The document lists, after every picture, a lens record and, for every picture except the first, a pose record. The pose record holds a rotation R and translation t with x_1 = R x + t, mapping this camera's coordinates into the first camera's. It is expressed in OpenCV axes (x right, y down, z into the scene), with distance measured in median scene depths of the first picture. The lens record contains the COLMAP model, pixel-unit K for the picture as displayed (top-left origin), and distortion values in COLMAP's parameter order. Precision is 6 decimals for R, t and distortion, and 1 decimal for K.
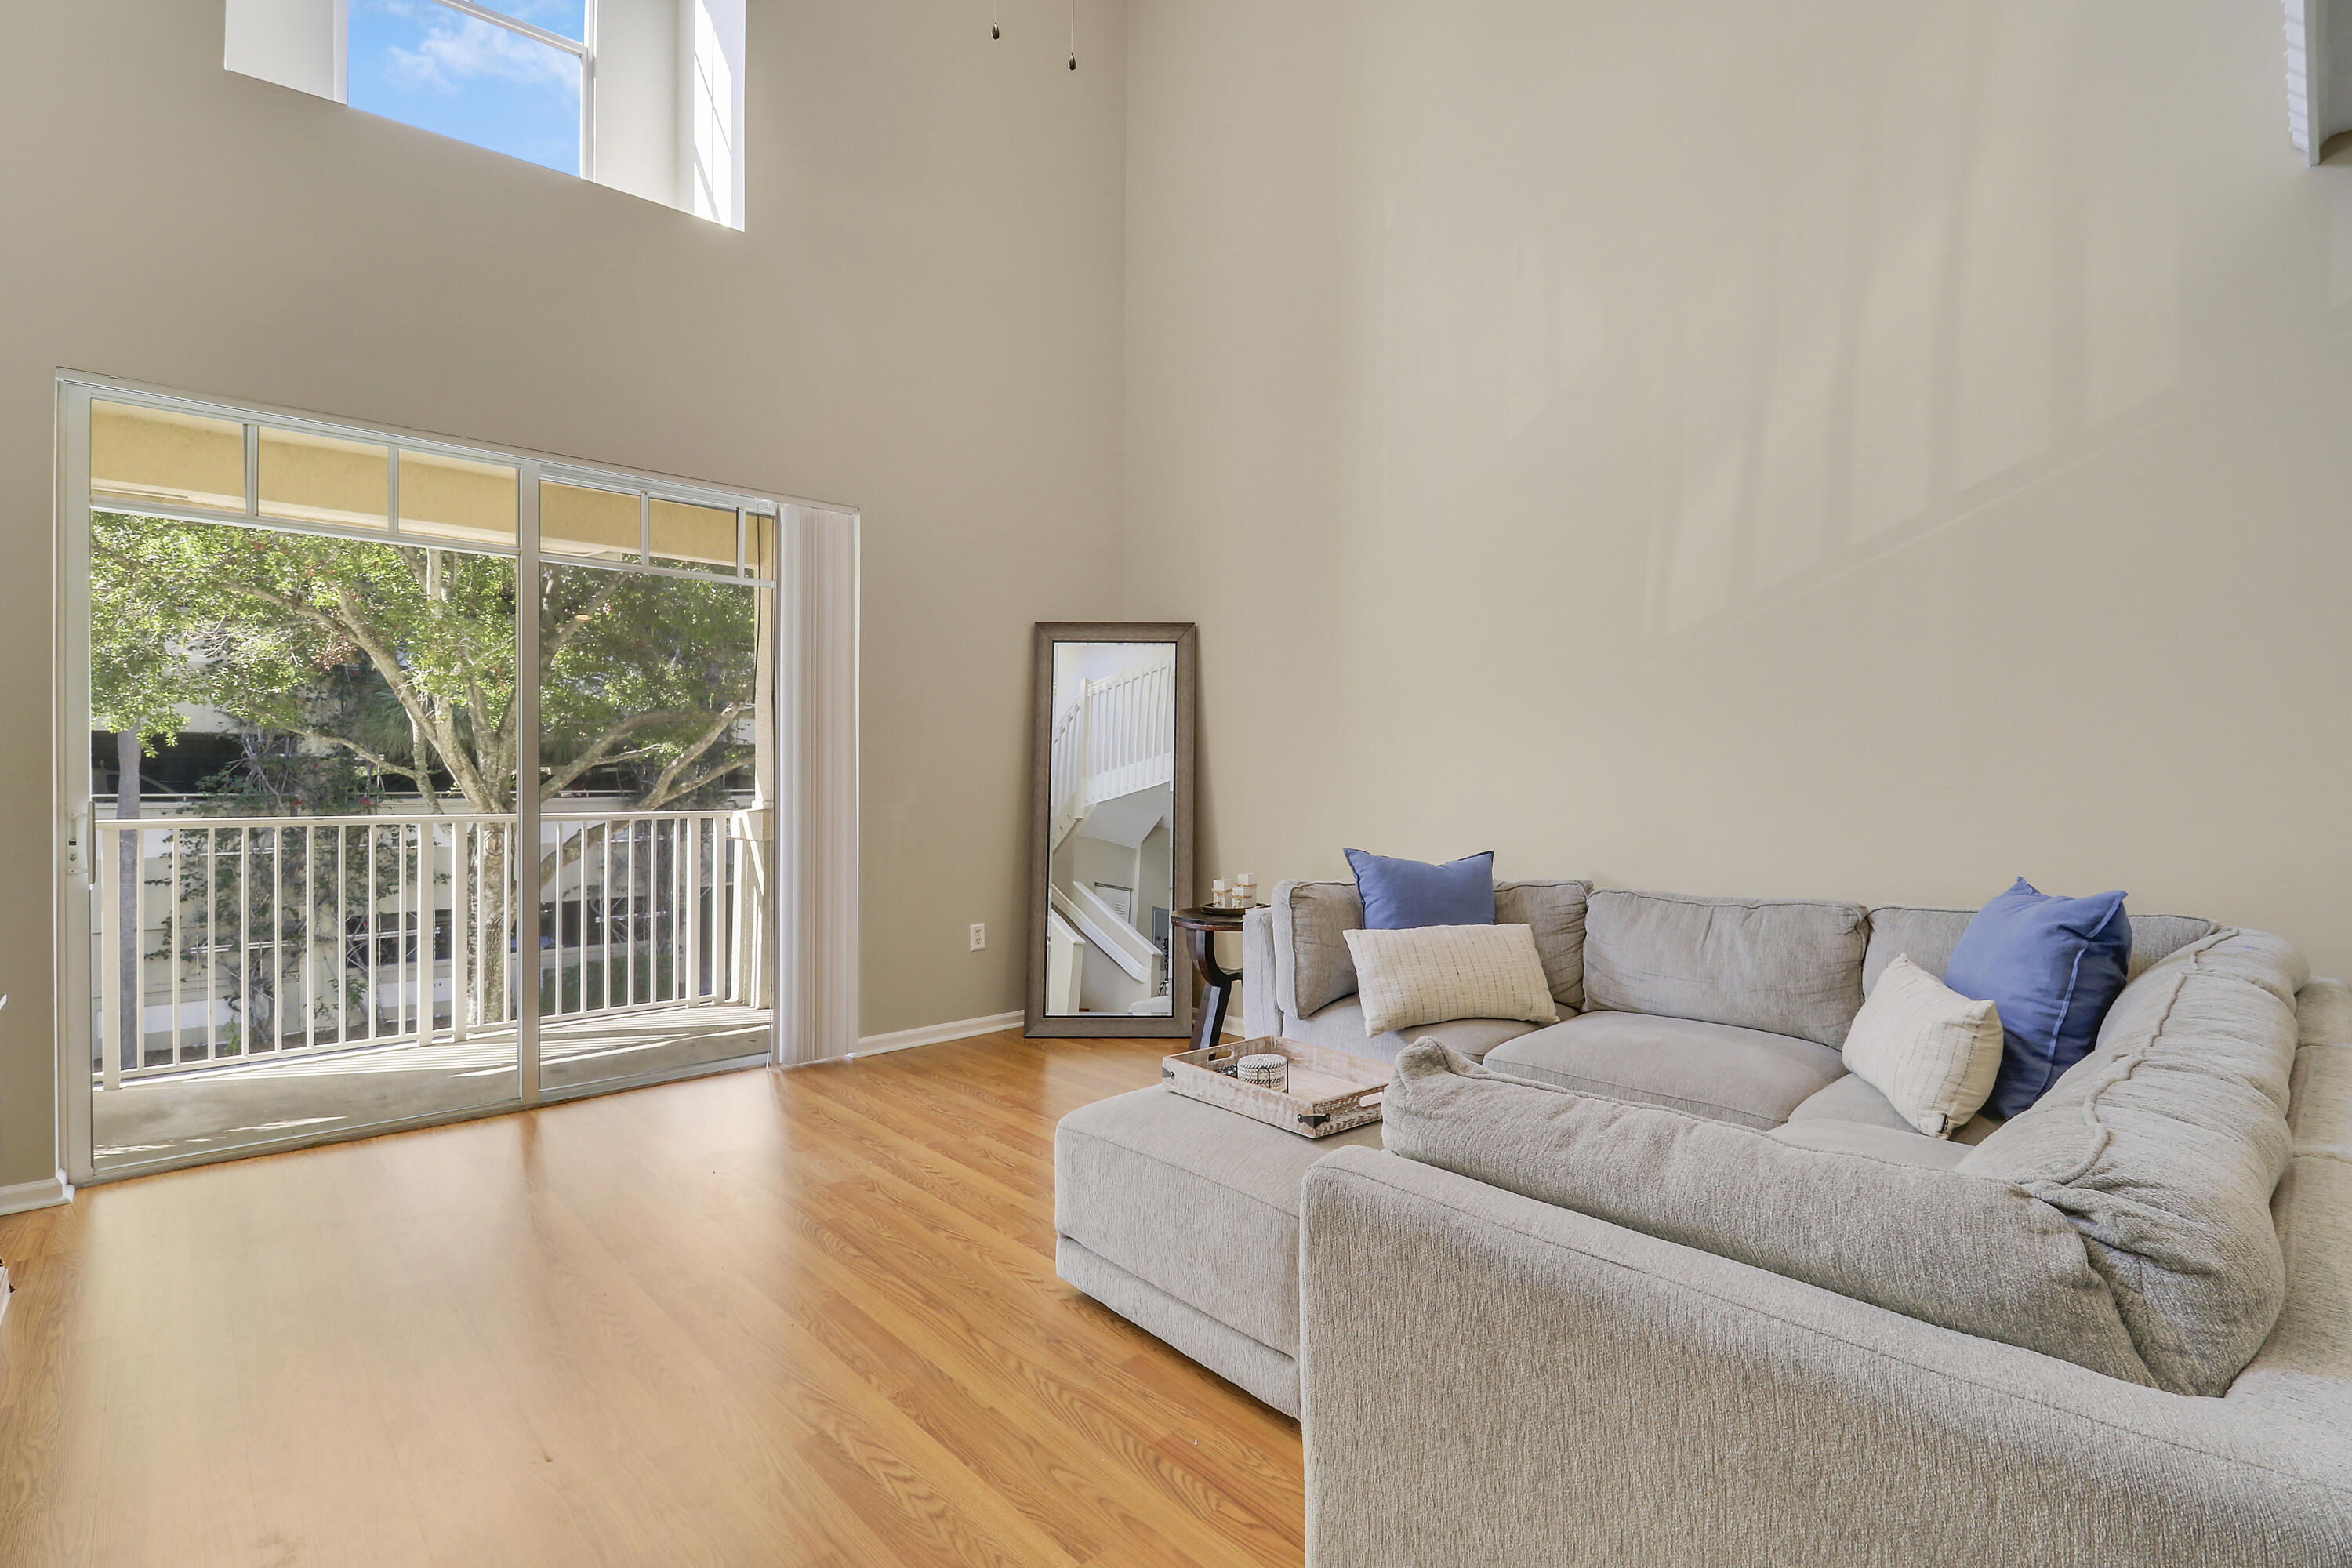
lens RADIAL K [[1094.4, 0, 1162.0], [0, 1094.4, 776.8], [0, 0, 1]] dist [0.004272, -0.012568]
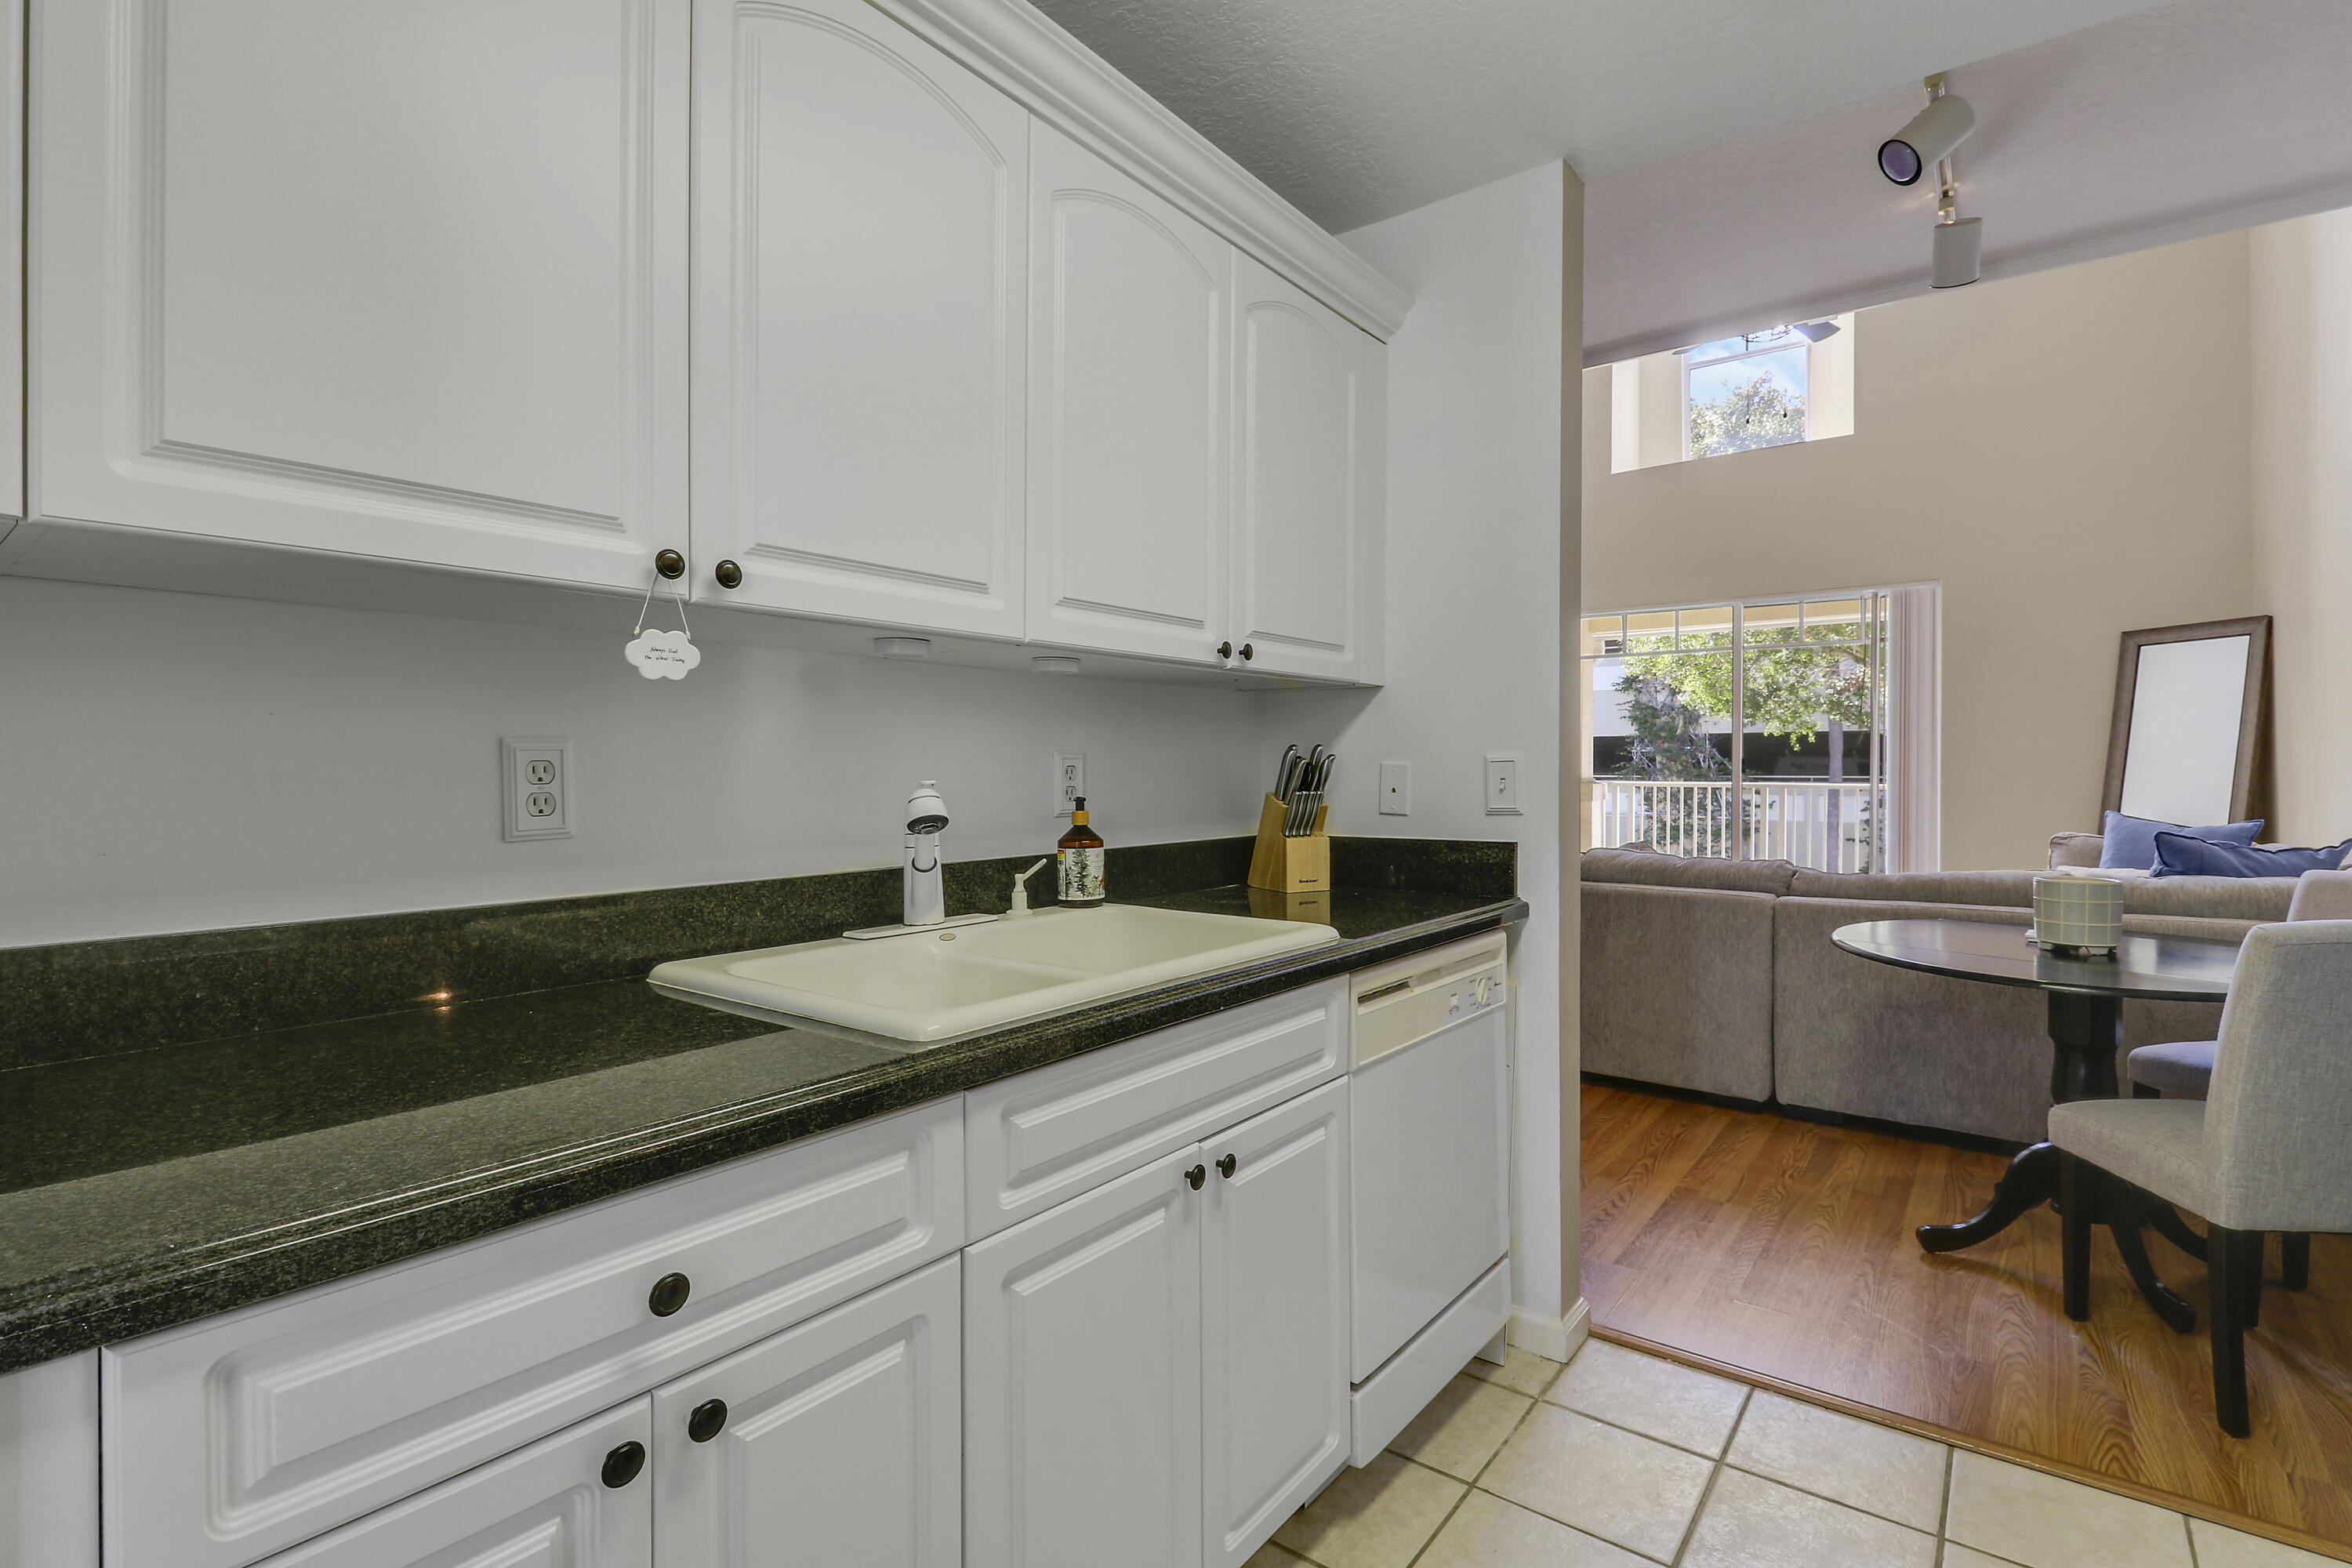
lens RADIAL K [[1094.4, 0, 1207.3], [0, 1094.4, 773.3], [0, 0, 1]] dist [0.004272, -0.012568]
pose [[0.190040, 0.003775, -0.981769, 1.157381], [0.005125, 0.999975, 0.004836, 0.005942], [0.981763, -0.005950, 0.190016, -0.300363]]
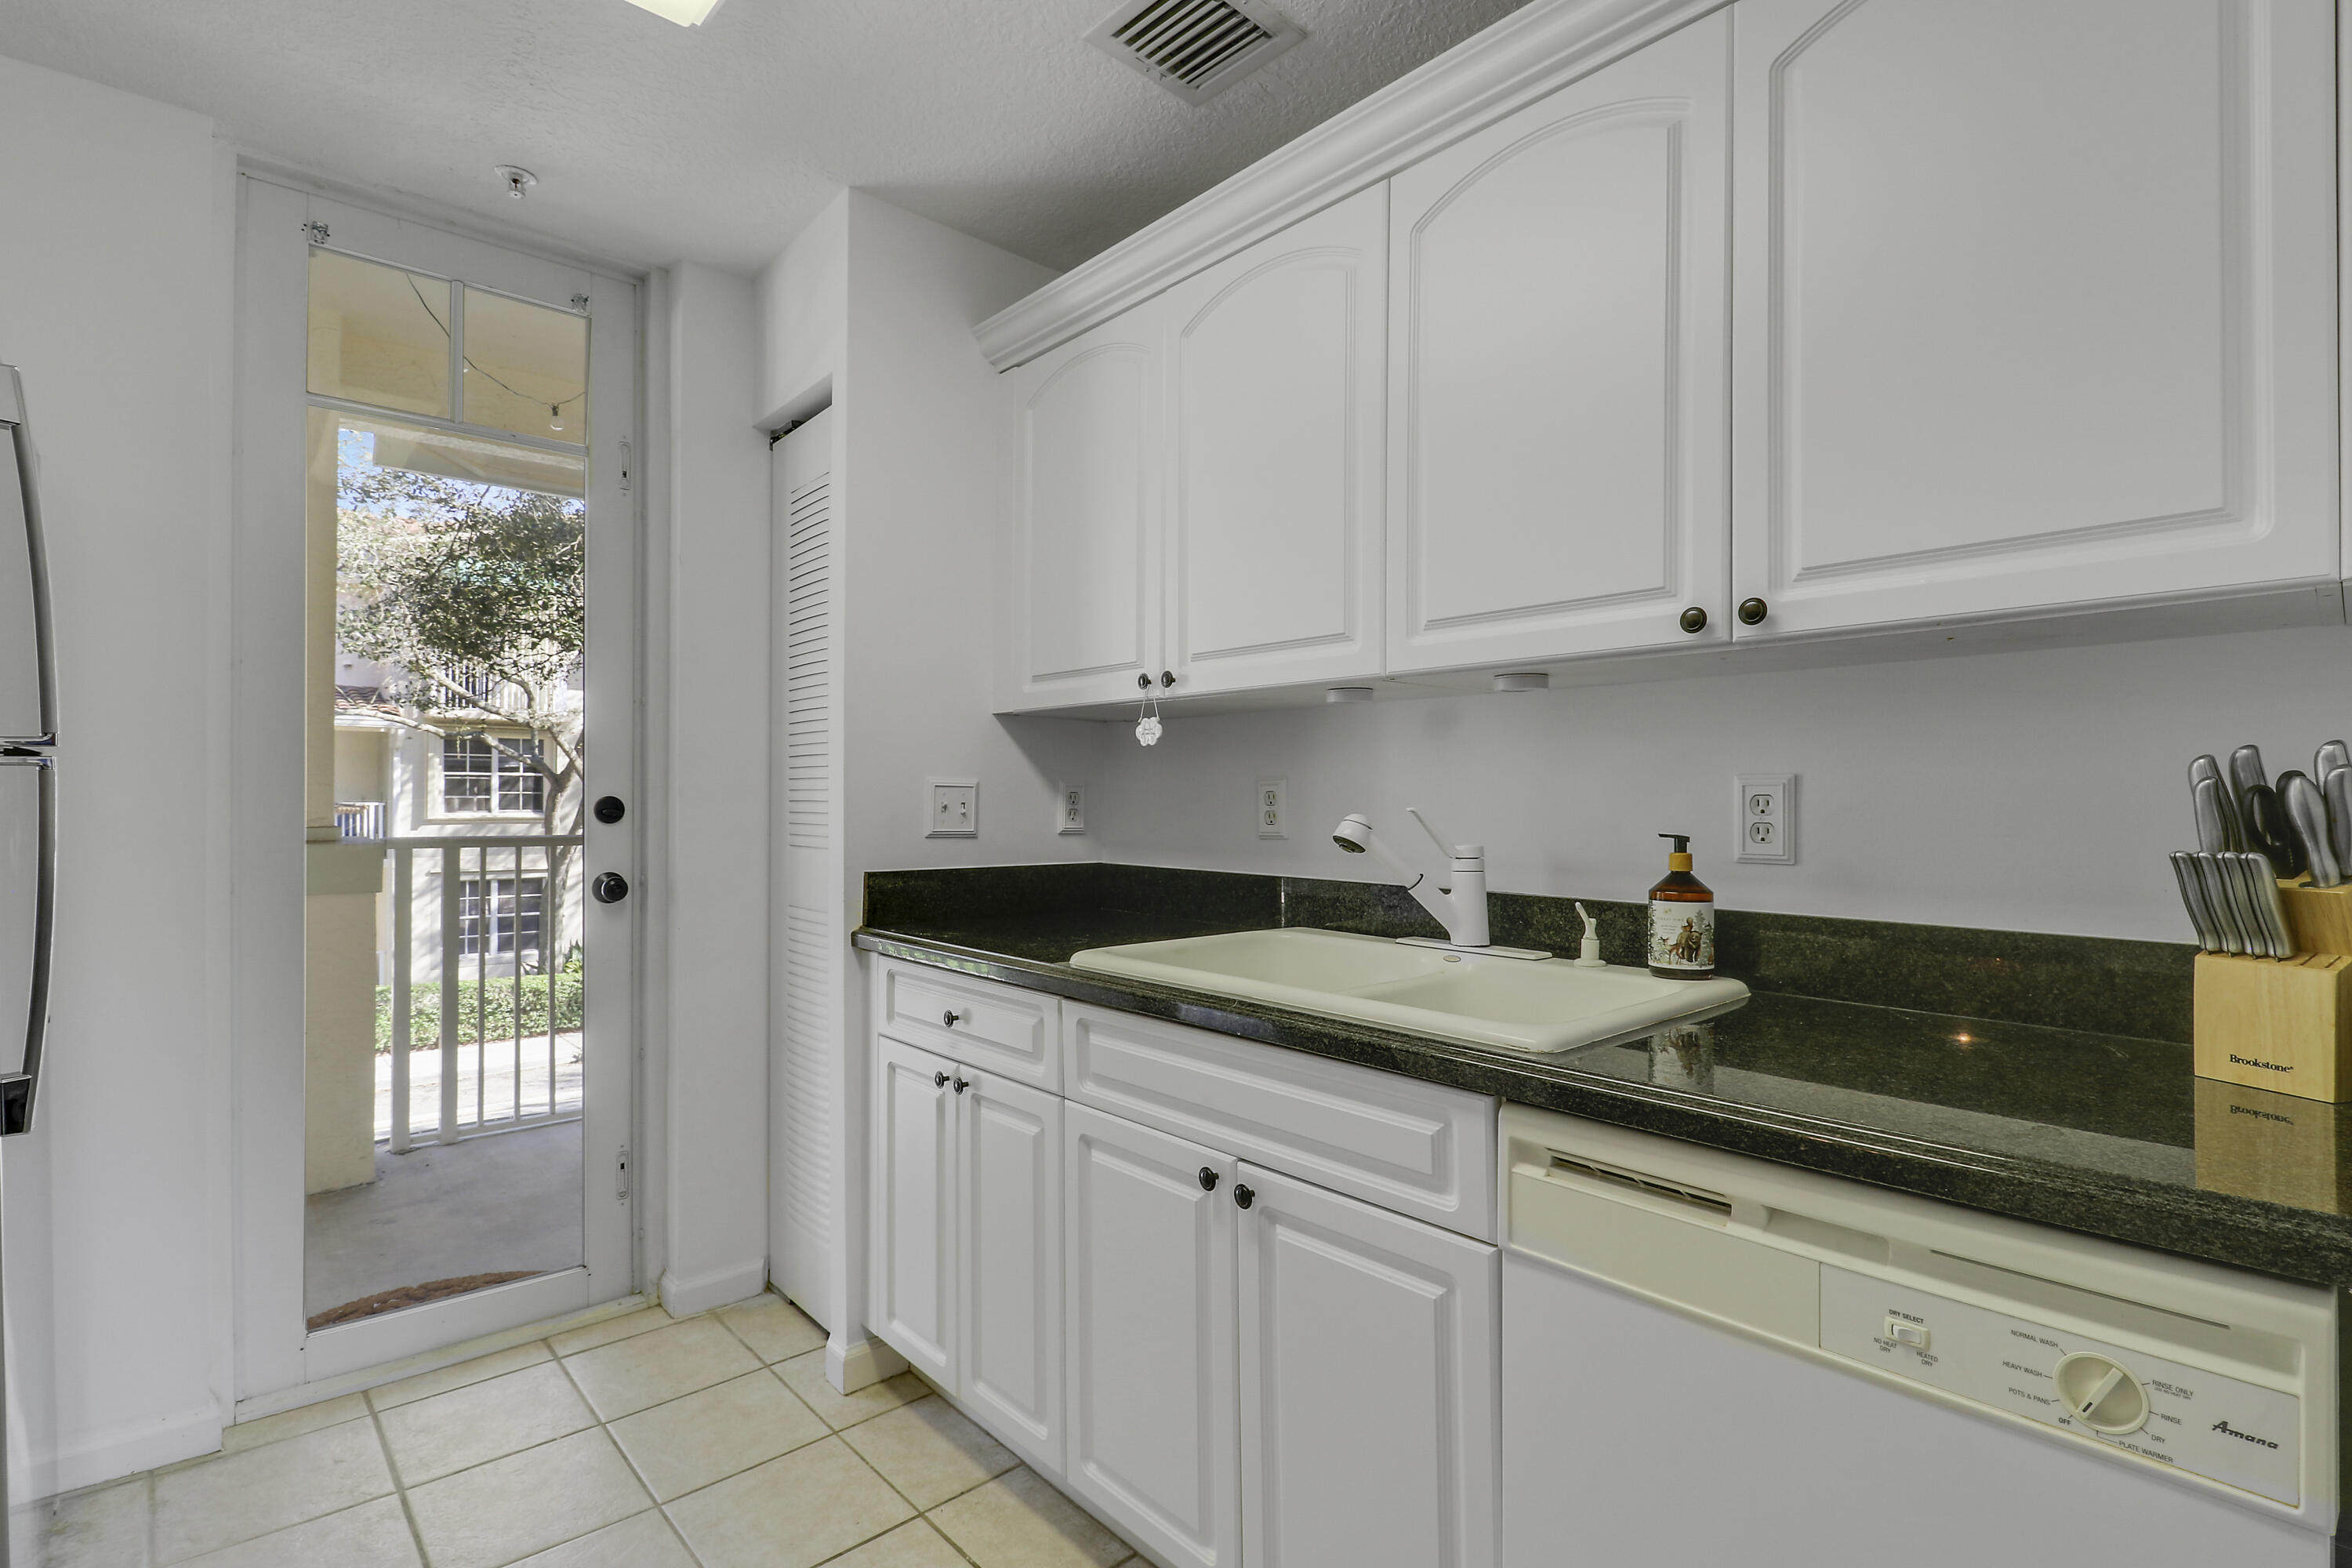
lens RADIAL K [[1094.4, 0, 1195.4], [0, 1094.4, 775.4], [0, 0, 1]] dist [0.004272, -0.012568]
pose [[-0.999936, -0.008534, 0.007436, 0.847428], [-0.008739, 0.999572, -0.027914, 0.009770], [-0.007194, -0.027977, -0.999583, 0.097062]]
